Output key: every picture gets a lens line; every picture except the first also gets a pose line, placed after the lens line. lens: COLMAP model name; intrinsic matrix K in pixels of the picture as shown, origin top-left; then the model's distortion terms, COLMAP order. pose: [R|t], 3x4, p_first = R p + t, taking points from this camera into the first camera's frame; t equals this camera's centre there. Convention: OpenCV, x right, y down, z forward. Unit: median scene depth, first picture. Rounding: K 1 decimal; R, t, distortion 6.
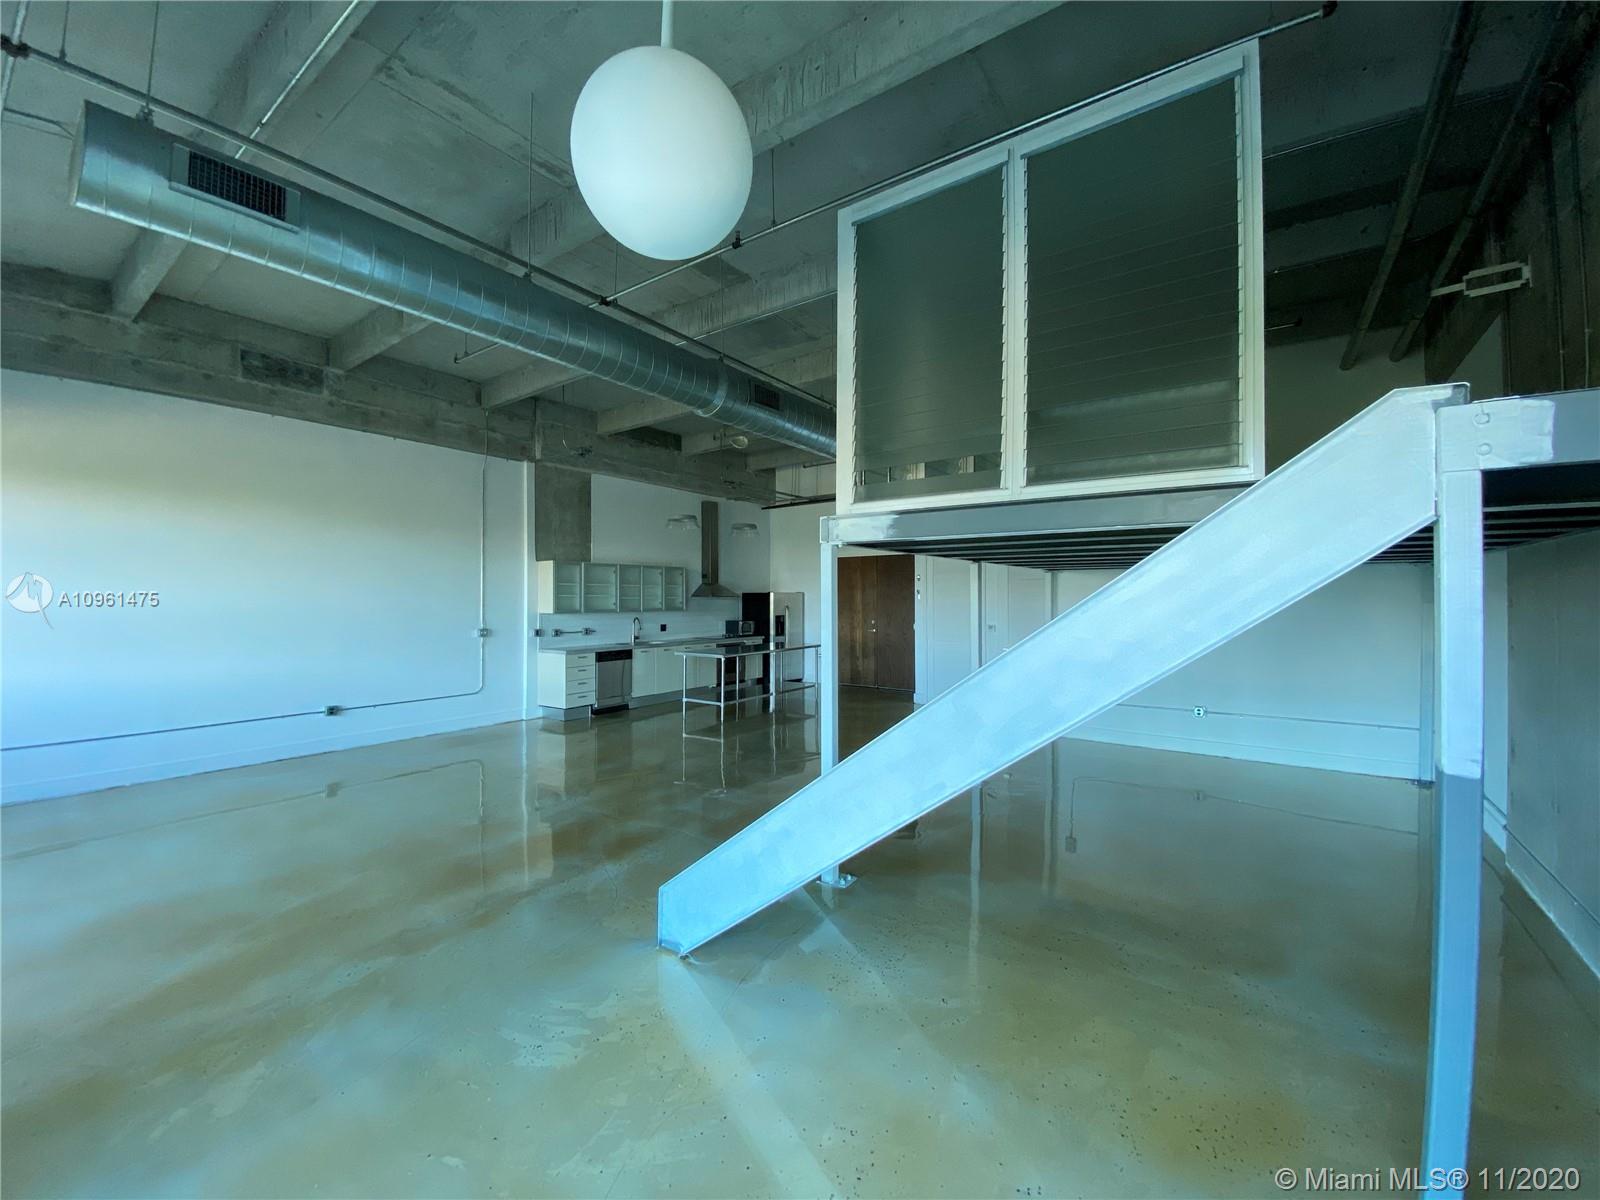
lens RADIAL K [[643.0, 0, 800.0], [0, 643.0, 600.0], [0, 0, 1]] dist [0.018597, -0.021587]
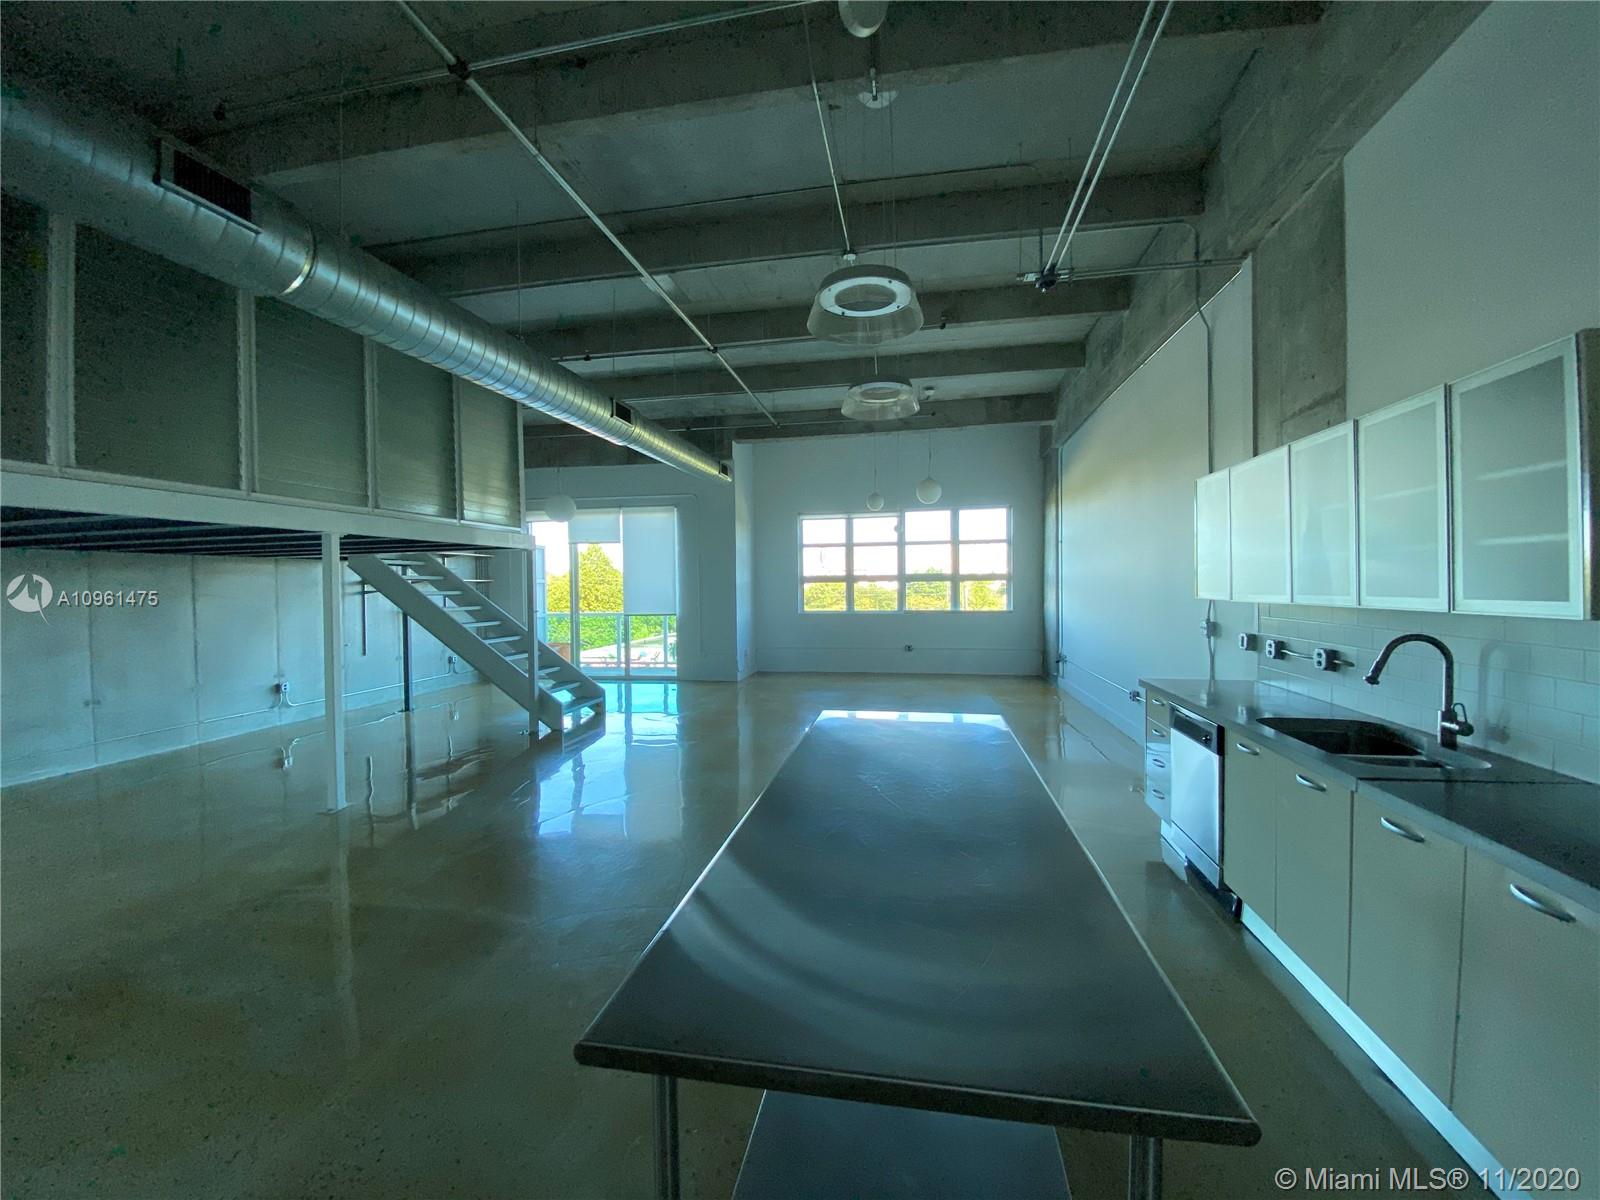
lens RADIAL K [[644.2, 0, 800.0], [0, 644.2, 600.0], [0, 0, 1]] dist [0.022826, -0.020670]
pose [[-0.902793, 0.021600, -0.429532, 0.053140], [0.010133, 0.999529, 0.028967, 0.006280], [0.429955, 0.021799, -0.902587, 1.197372]]
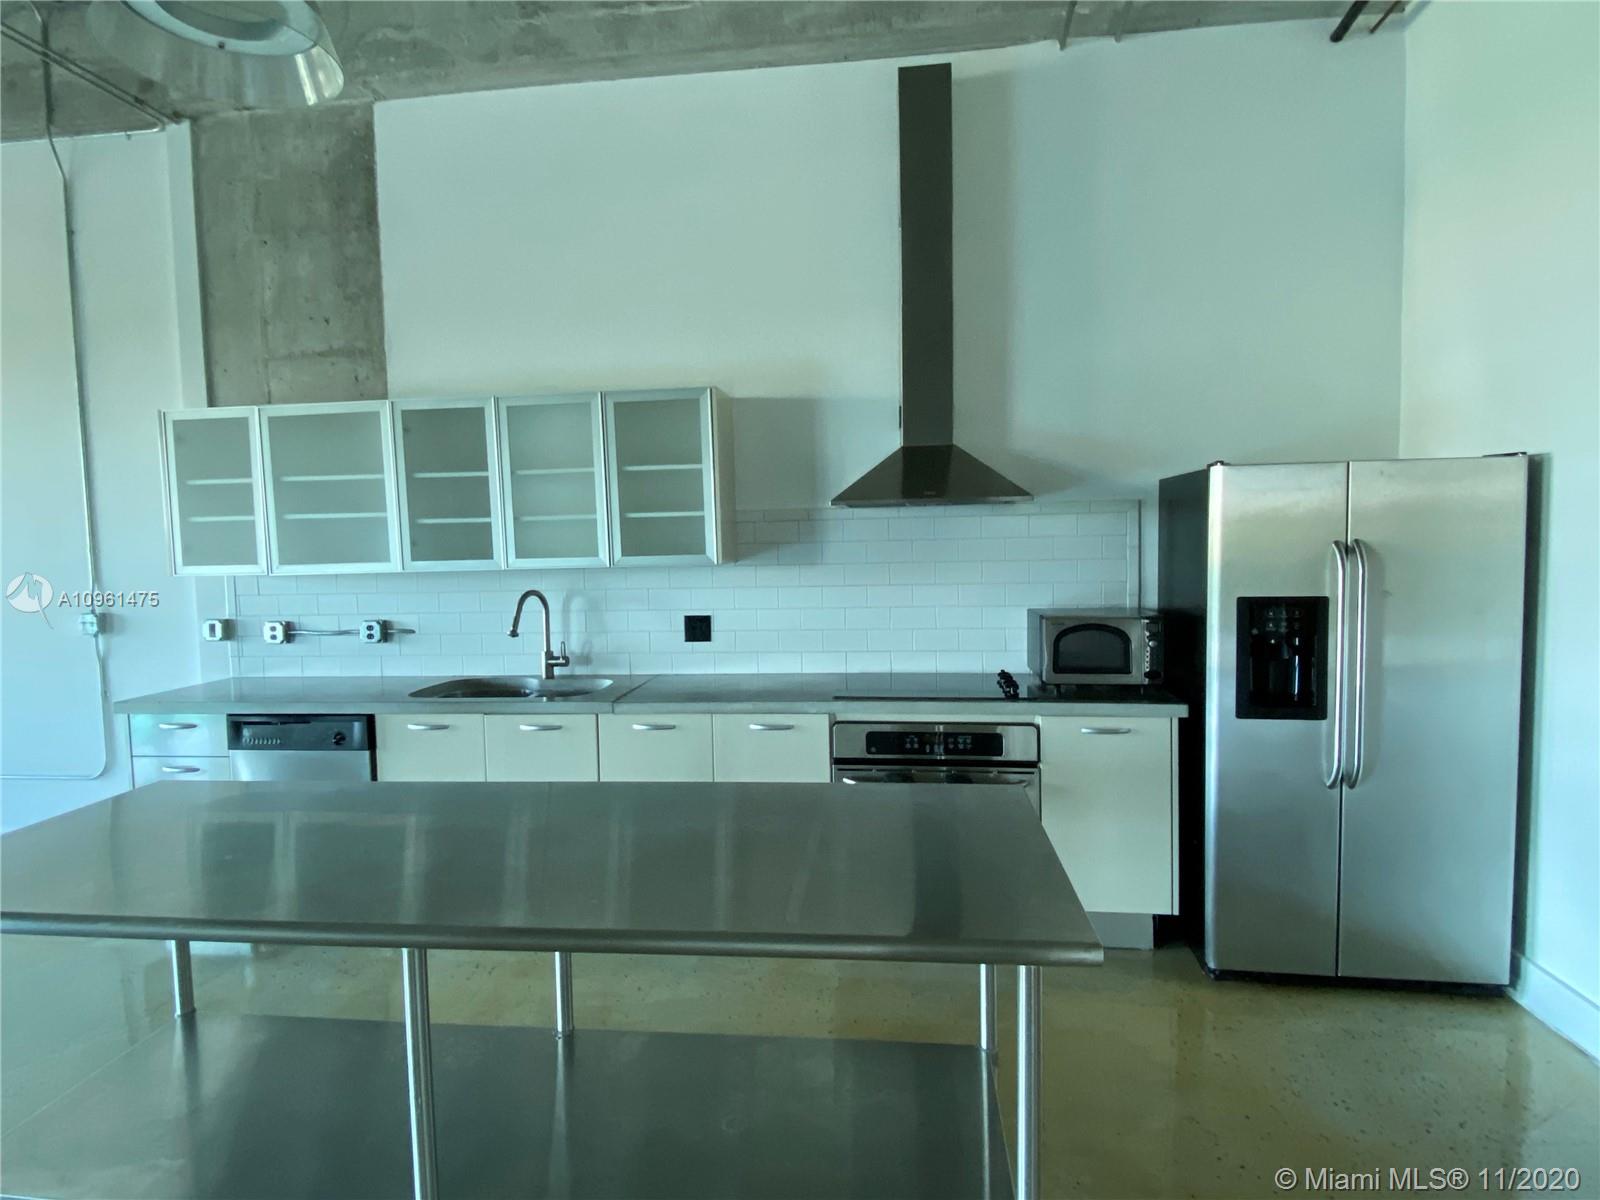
lens RADIAL K [[892.0, 0, 800.0], [0, 892.0, 600.0], [0, 0, 1]] dist [0.002170, 0.000624]
pose [[0.491401, 0.059429, -0.868904, 0.146076], [0.020300, 0.996617, 0.079645, 0.003444], [0.870697, -0.056776, 0.488532, 0.979002]]
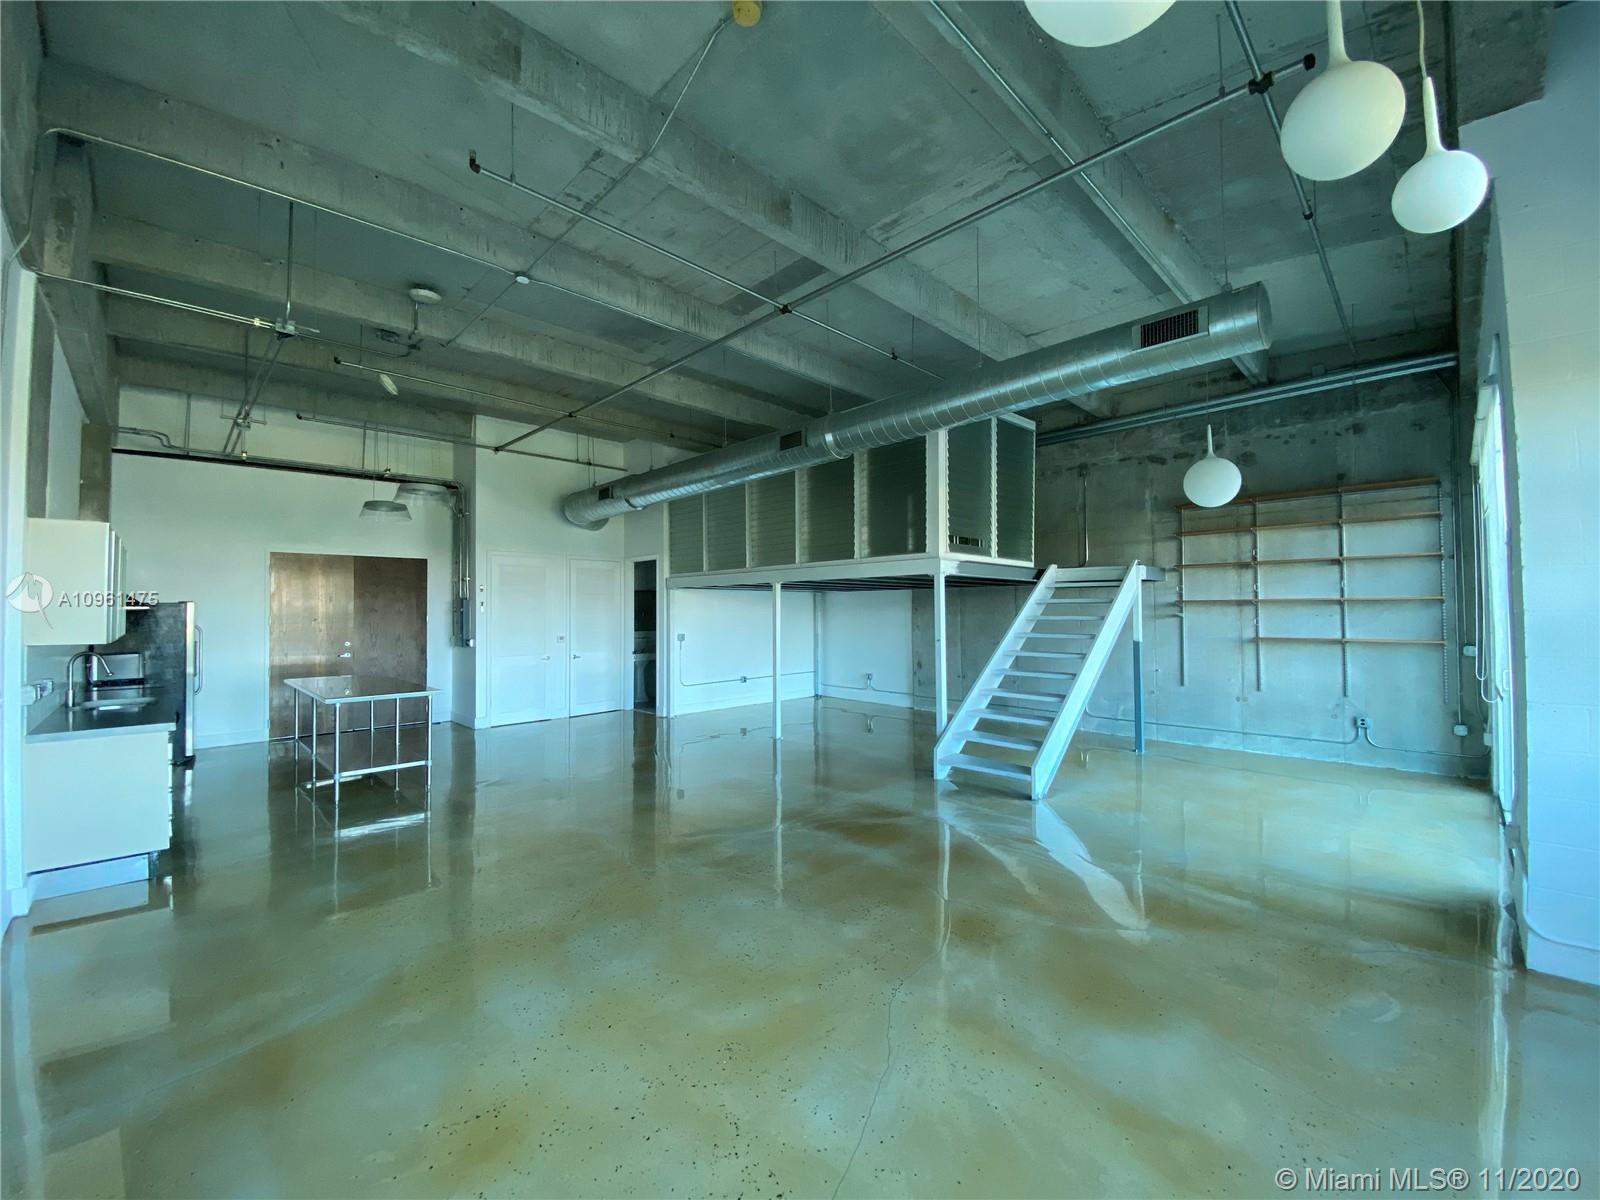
lens RADIAL K [[643.0, 0, 800.0], [0, 643.0, 600.0], [0, 0, 1]] dist [0.018597, -0.021587]
pose [[0.159725, 0.010200, 0.987109, -0.702816], [0.012292, 0.999849, -0.012321, -0.001375], [-0.987085, 0.014102, 0.159575, 0.455268]]
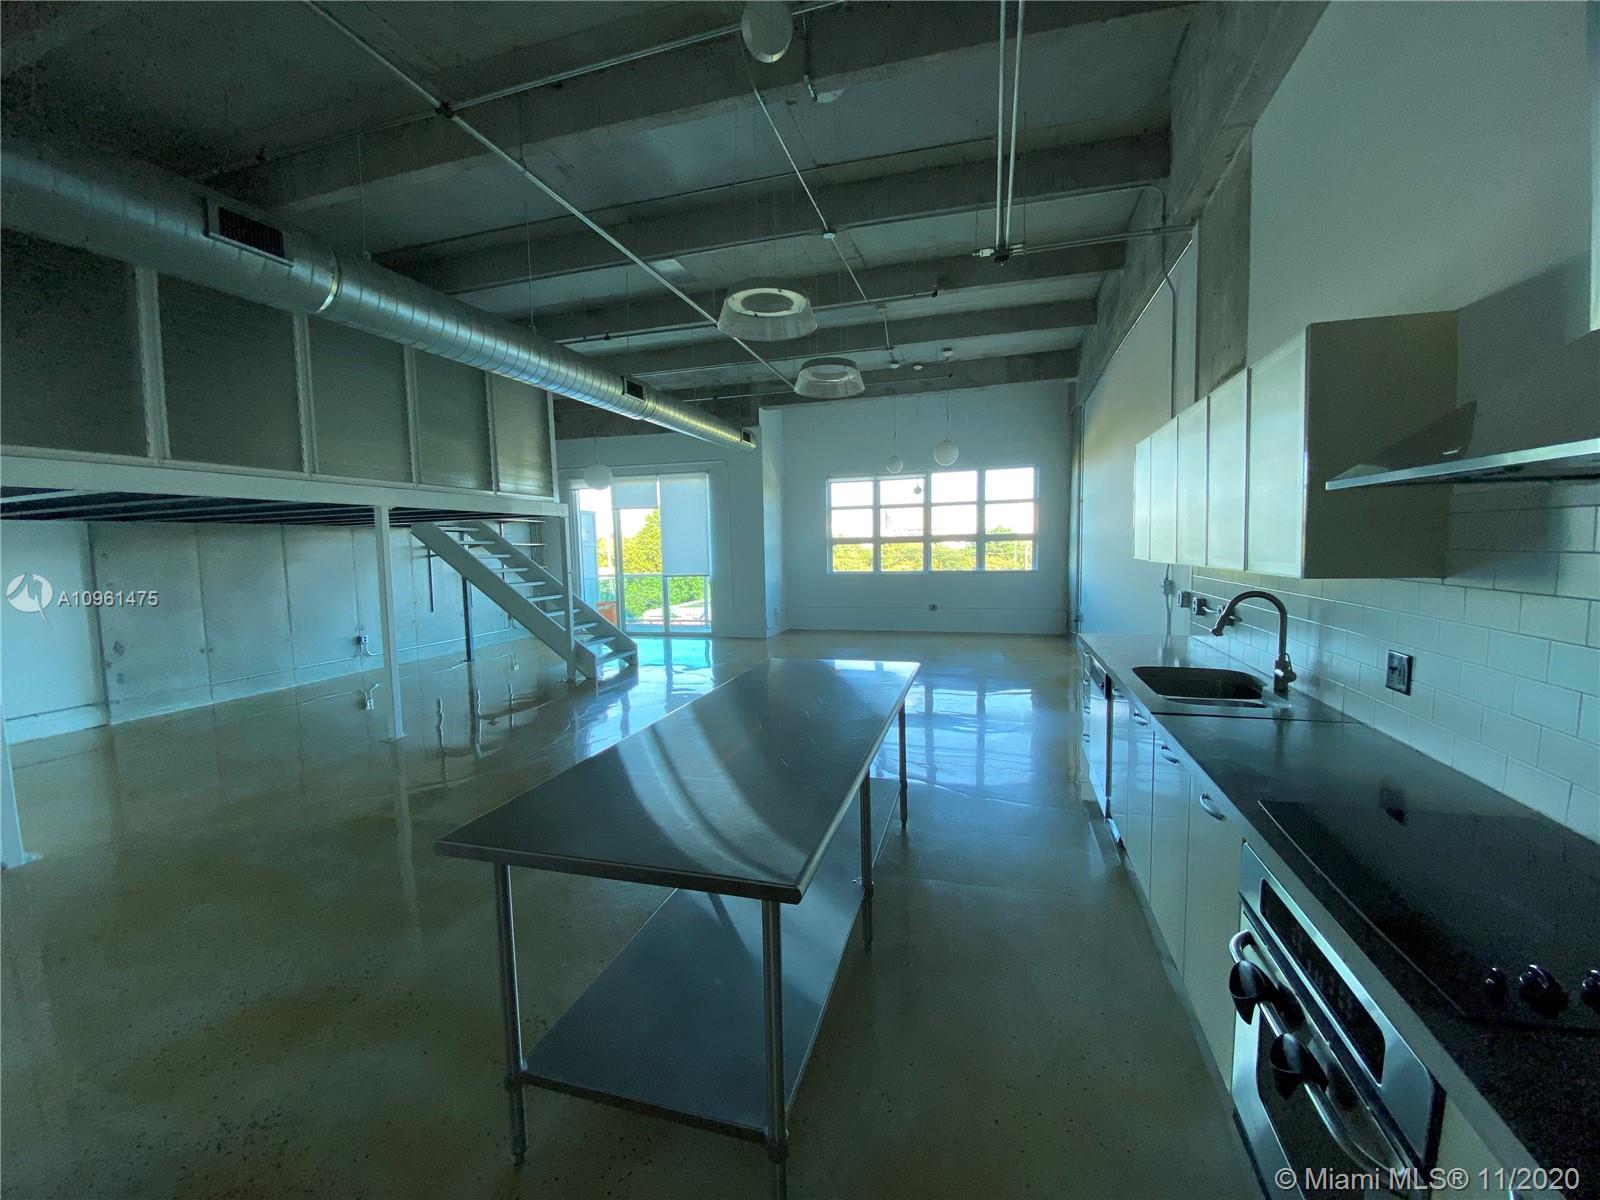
lens RADIAL K [[643.0, 0, 800.0], [0, 643.0, 600.0], [0, 0, 1]] dist [0.018597, -0.021587]
pose [[-0.940890, 0.046938, -0.335445, 0.007997], [0.017971, 0.995874, 0.088945, 0.004894], [0.338236, 0.077659, -0.937851, 1.269786]]
